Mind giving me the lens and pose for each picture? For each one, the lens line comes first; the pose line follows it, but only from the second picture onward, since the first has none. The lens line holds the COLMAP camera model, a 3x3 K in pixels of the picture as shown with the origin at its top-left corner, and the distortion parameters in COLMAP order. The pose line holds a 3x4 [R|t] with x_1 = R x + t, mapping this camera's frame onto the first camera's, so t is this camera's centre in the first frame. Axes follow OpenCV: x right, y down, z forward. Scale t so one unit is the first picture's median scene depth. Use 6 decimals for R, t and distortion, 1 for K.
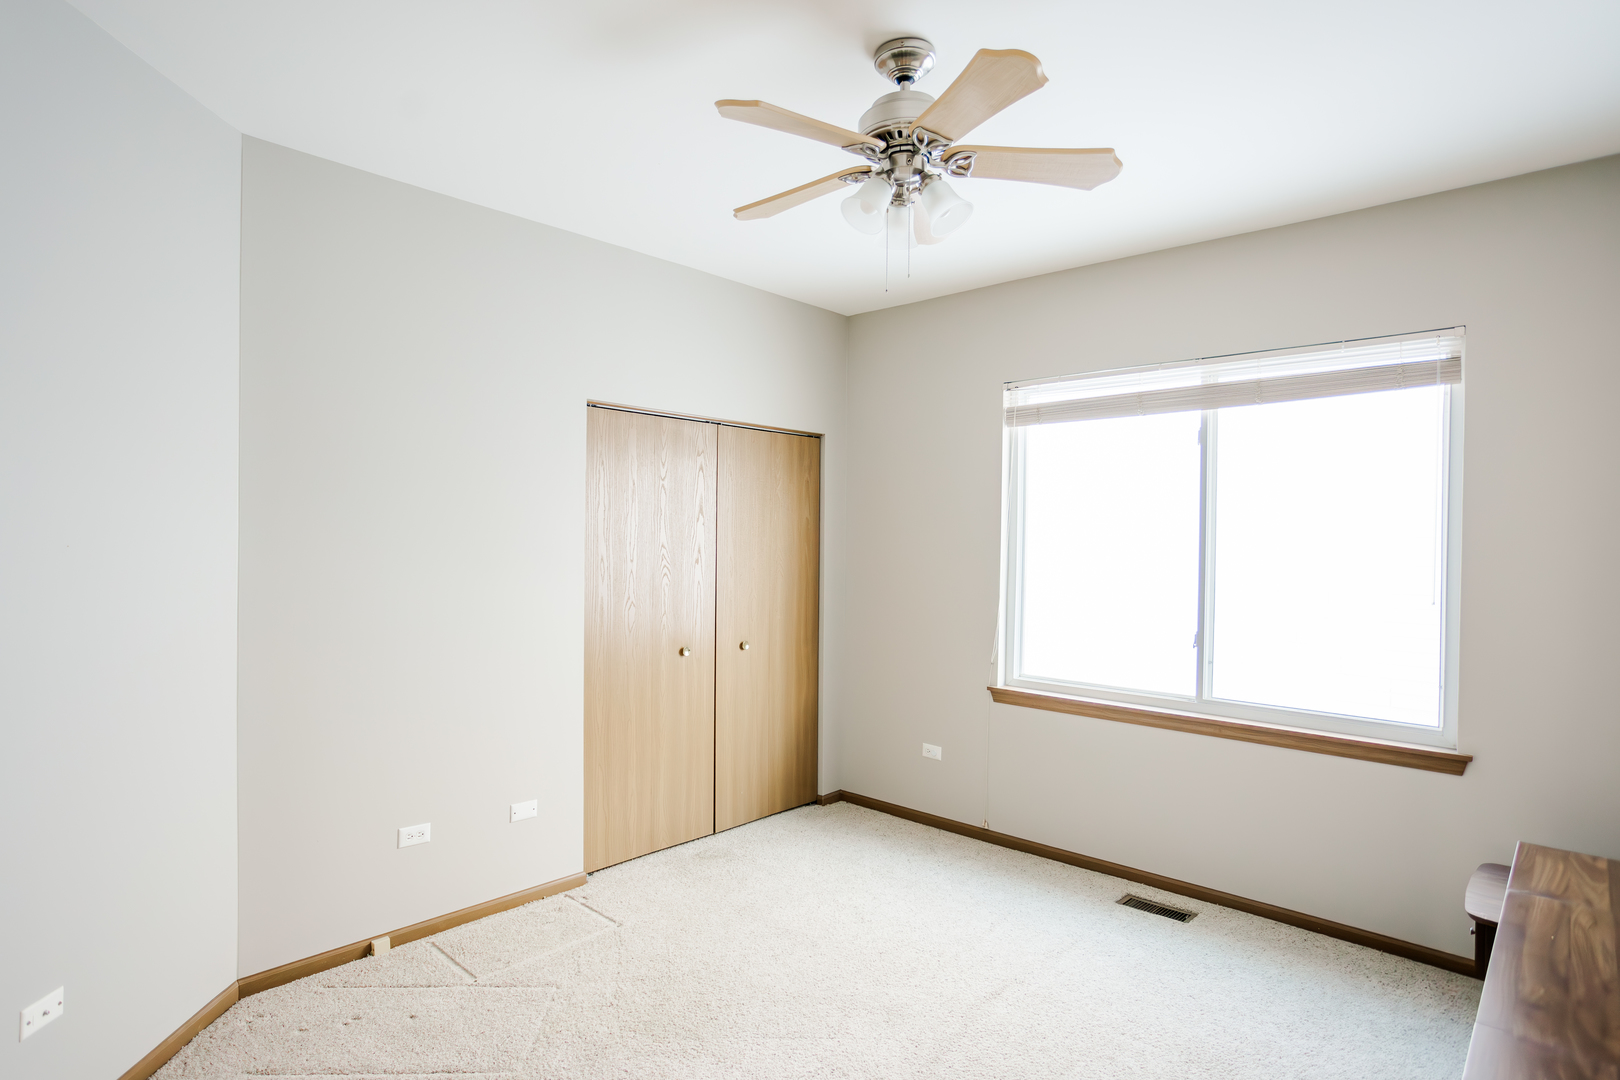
lens RADIAL K [[885.7, 0, 810.0], [0, 885.7, 540.0], [0, 0, 1]] dist [-0.002040, -0.000205]
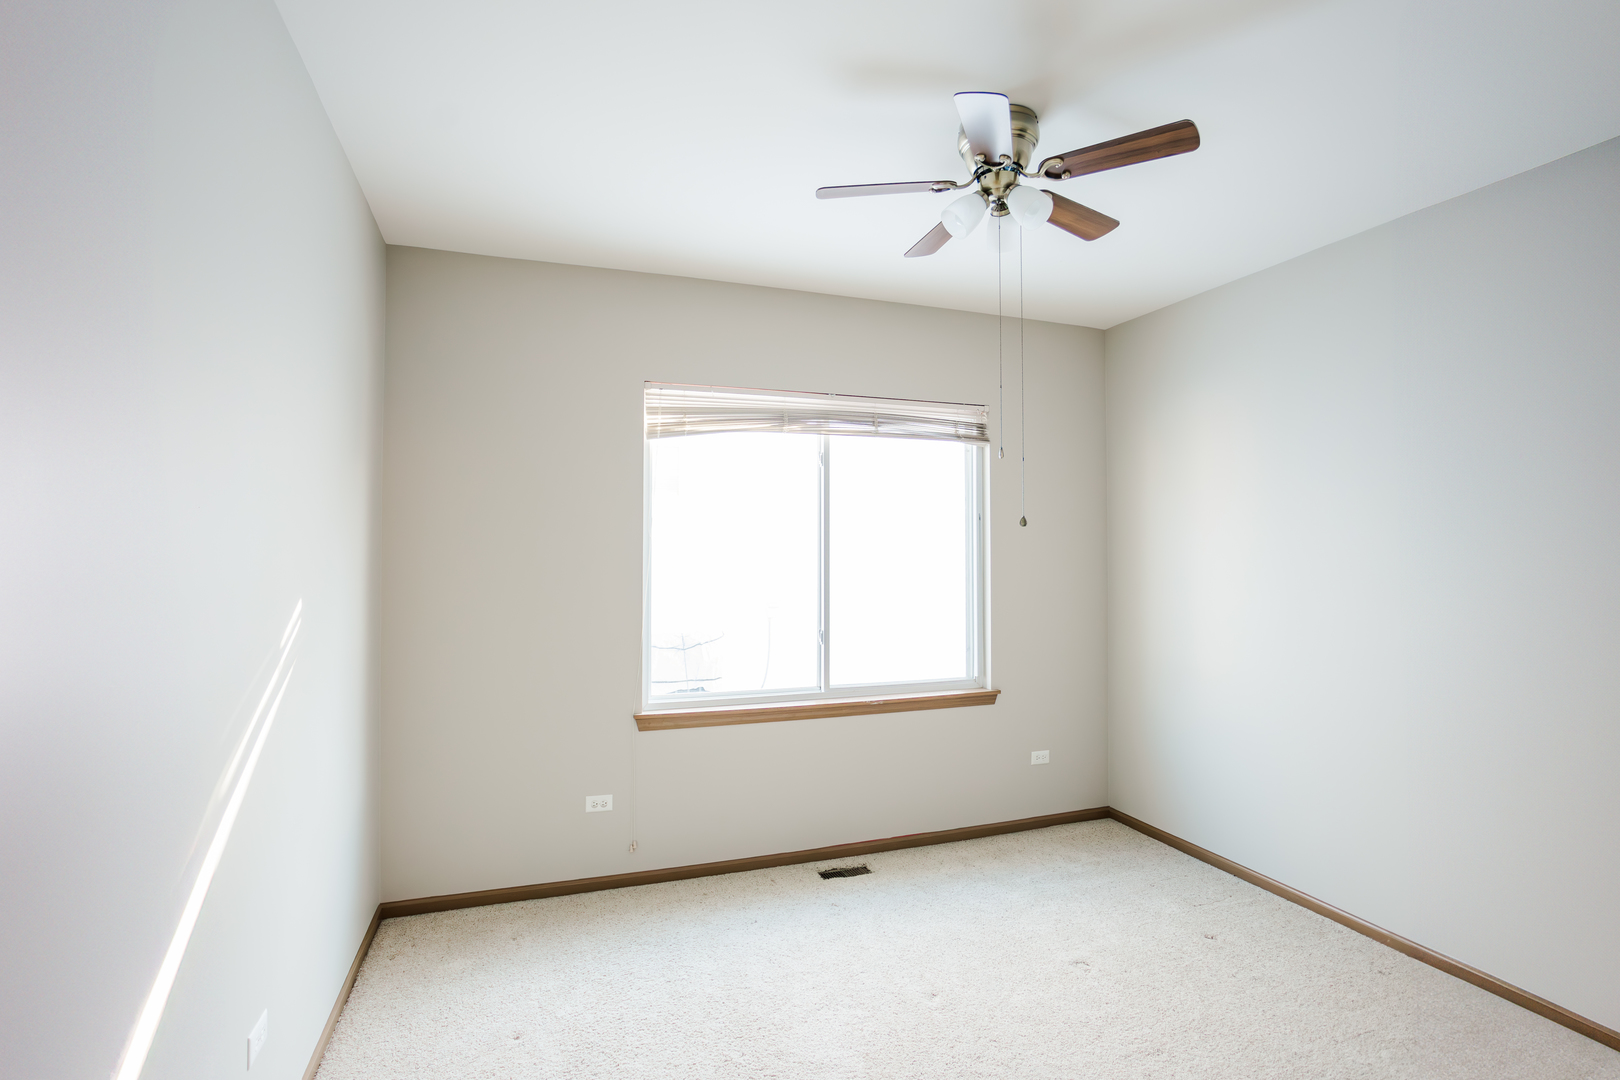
lens RADIAL K [[854.2, 0, 810.0], [0, 854.2, 540.0], [0, 0, 1]] dist [-0.061971, -0.000084]
pose [[0.446838, -0.003117, 0.894610, -0.561201], [0.011399, 0.999933, -0.002209, -0.011006], [-0.894542, 0.011185, 0.446843, 0.512042]]
